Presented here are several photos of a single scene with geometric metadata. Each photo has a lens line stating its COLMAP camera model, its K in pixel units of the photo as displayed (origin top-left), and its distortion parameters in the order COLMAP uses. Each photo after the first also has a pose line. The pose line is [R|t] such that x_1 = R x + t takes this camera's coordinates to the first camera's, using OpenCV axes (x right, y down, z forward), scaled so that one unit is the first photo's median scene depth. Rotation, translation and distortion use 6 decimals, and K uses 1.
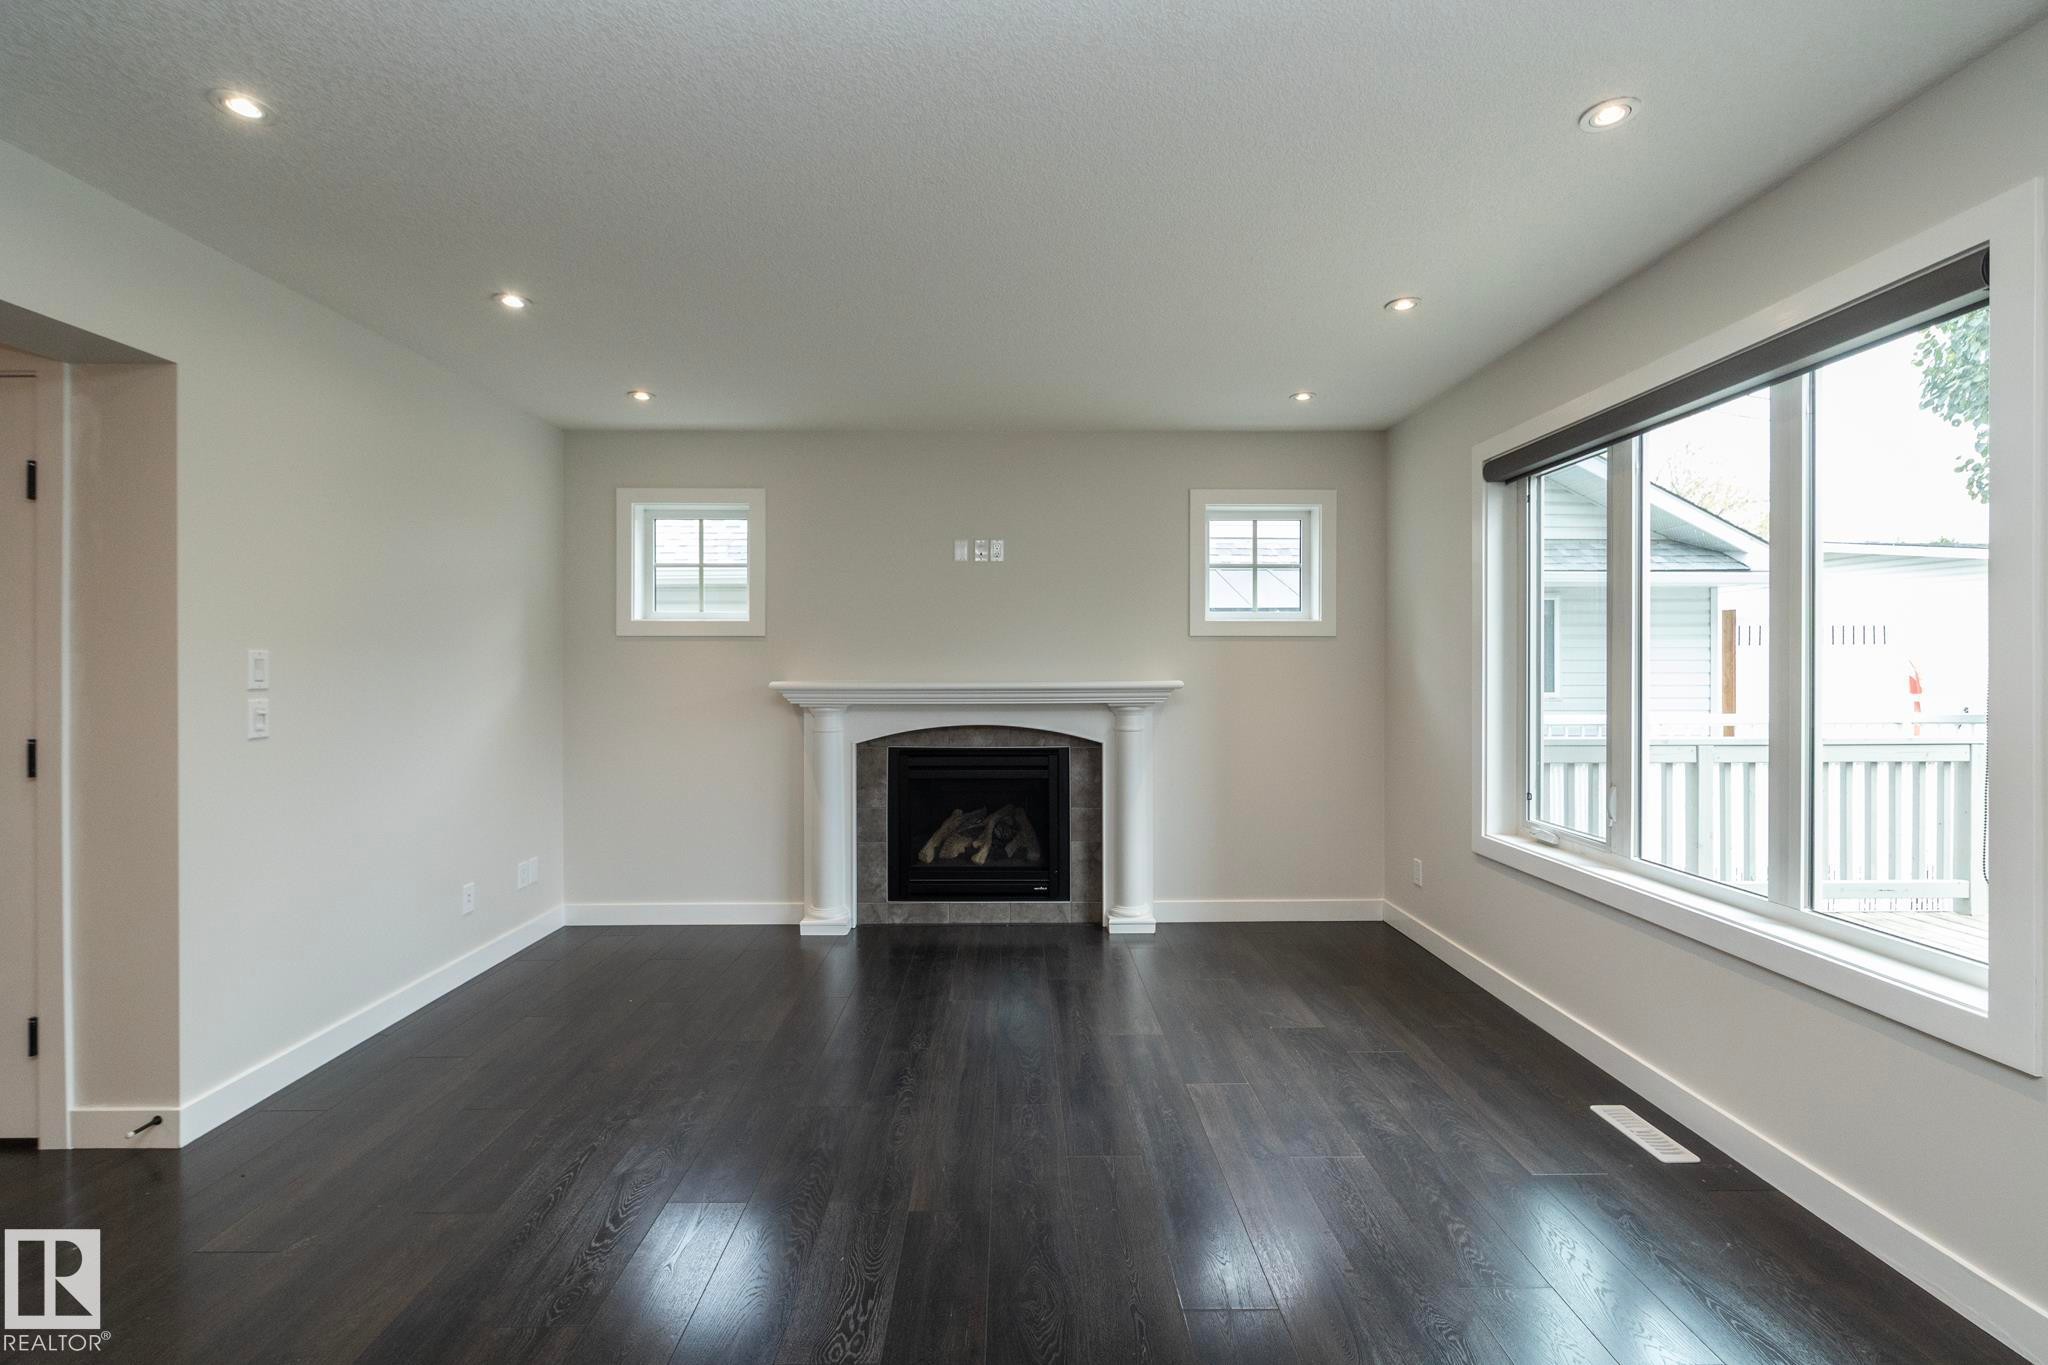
lens RADIAL K [[865.1, 0, 1023.6], [0, 865.1, 674.6], [0, 0, 1]] dist [-0.007892, 0.000432]
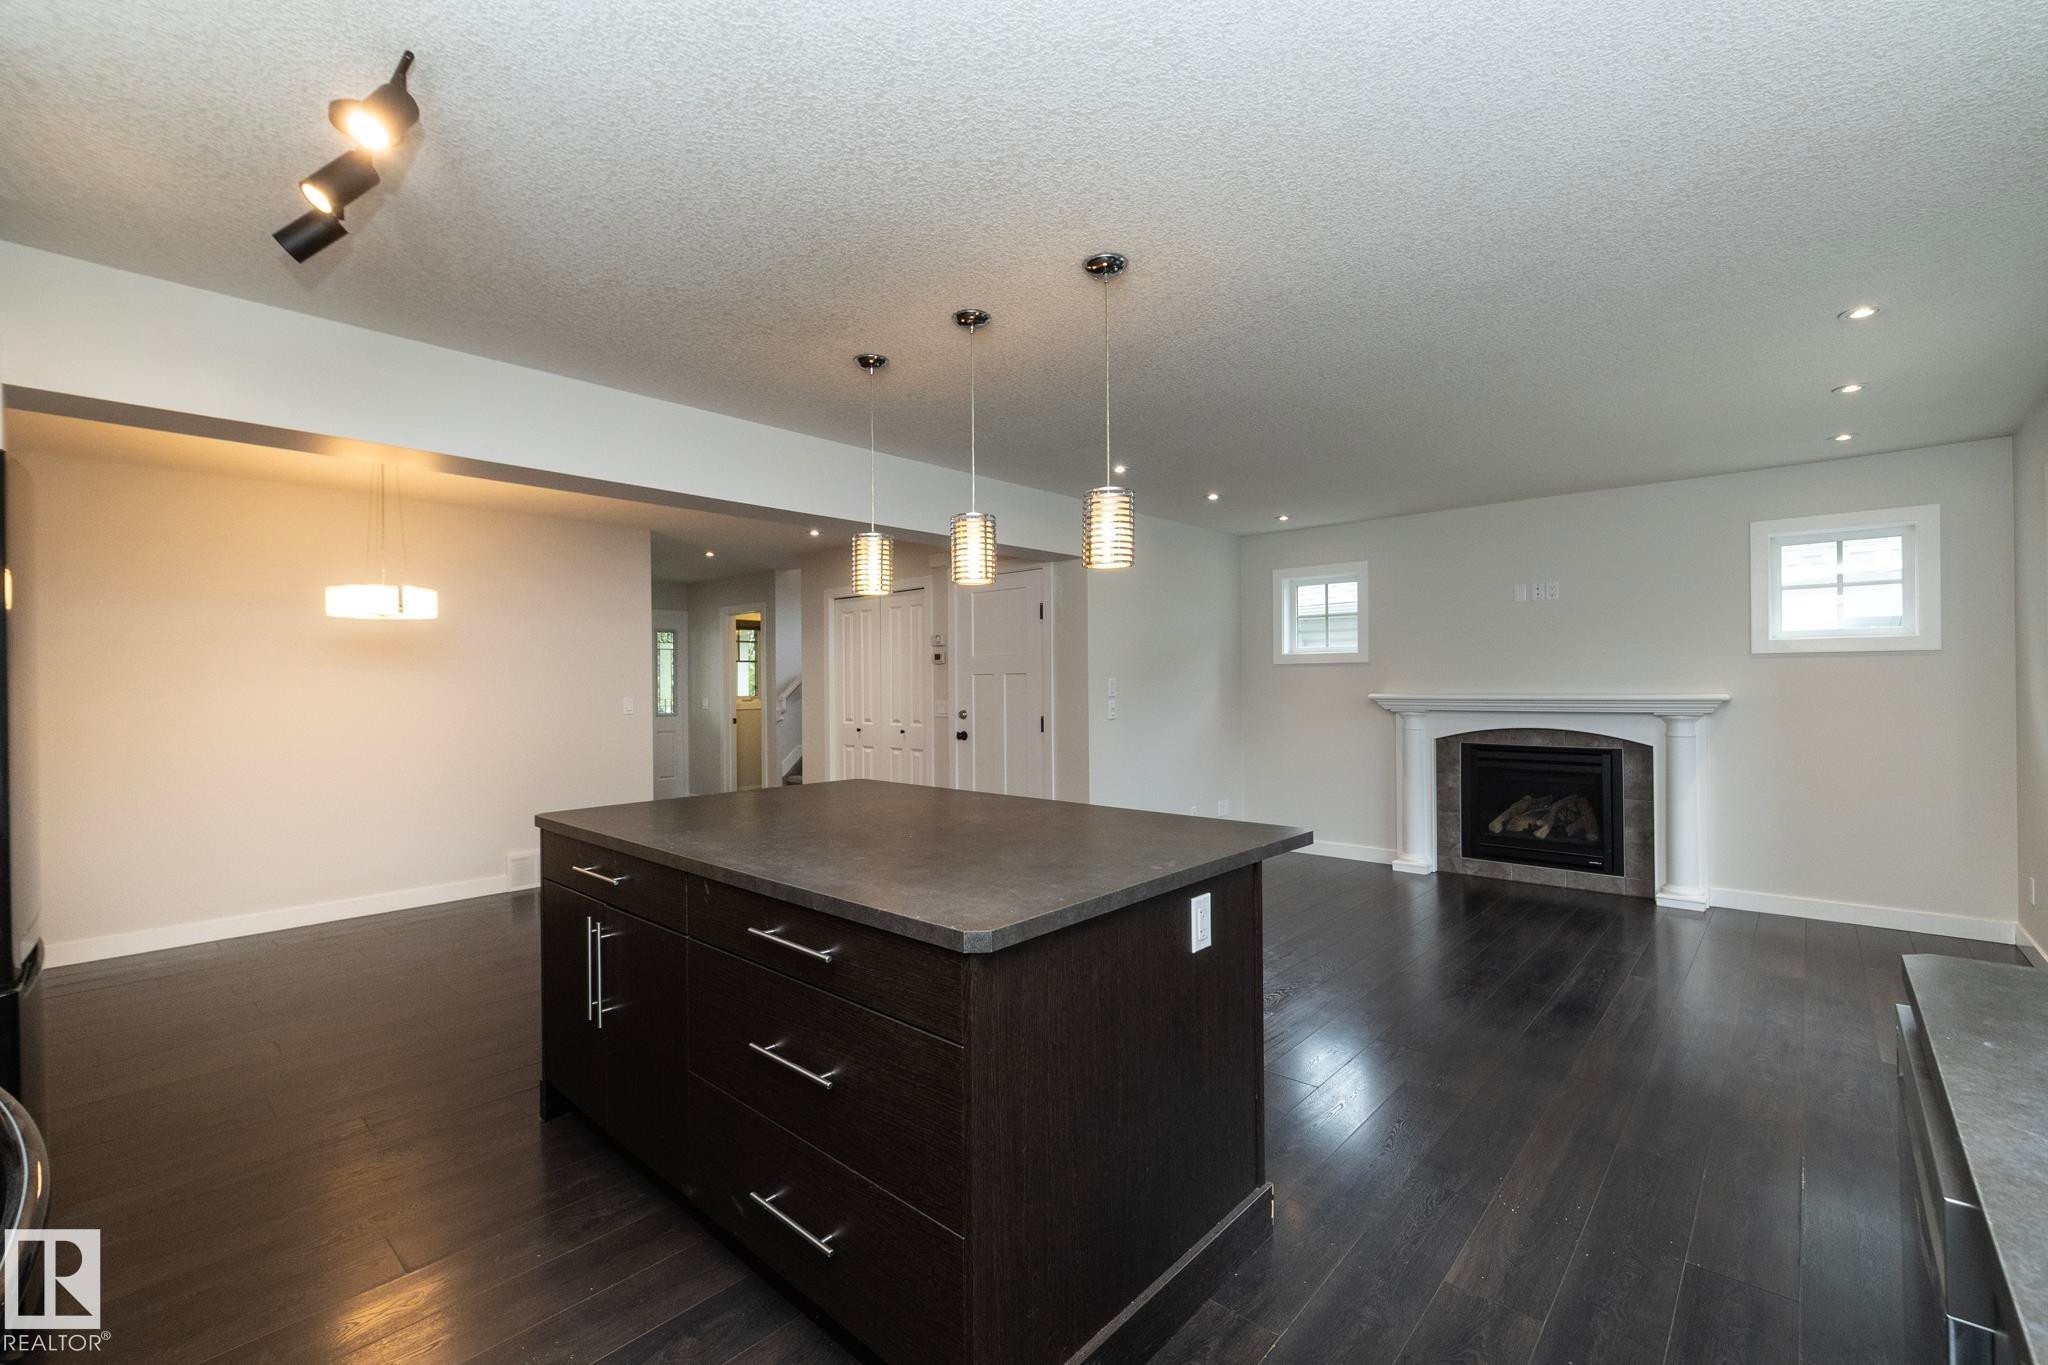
lens RADIAL K [[865.1, 0, 1023.6], [0, 865.1, 674.6], [0, 0, 1]] dist [-0.007892, 0.000432]
pose [[0.730266, -0.012135, -0.683055, 0.266282], [0.003089, 0.999891, -0.014461, -0.004767], [0.683156, 0.008451, 0.730224, -0.450336]]
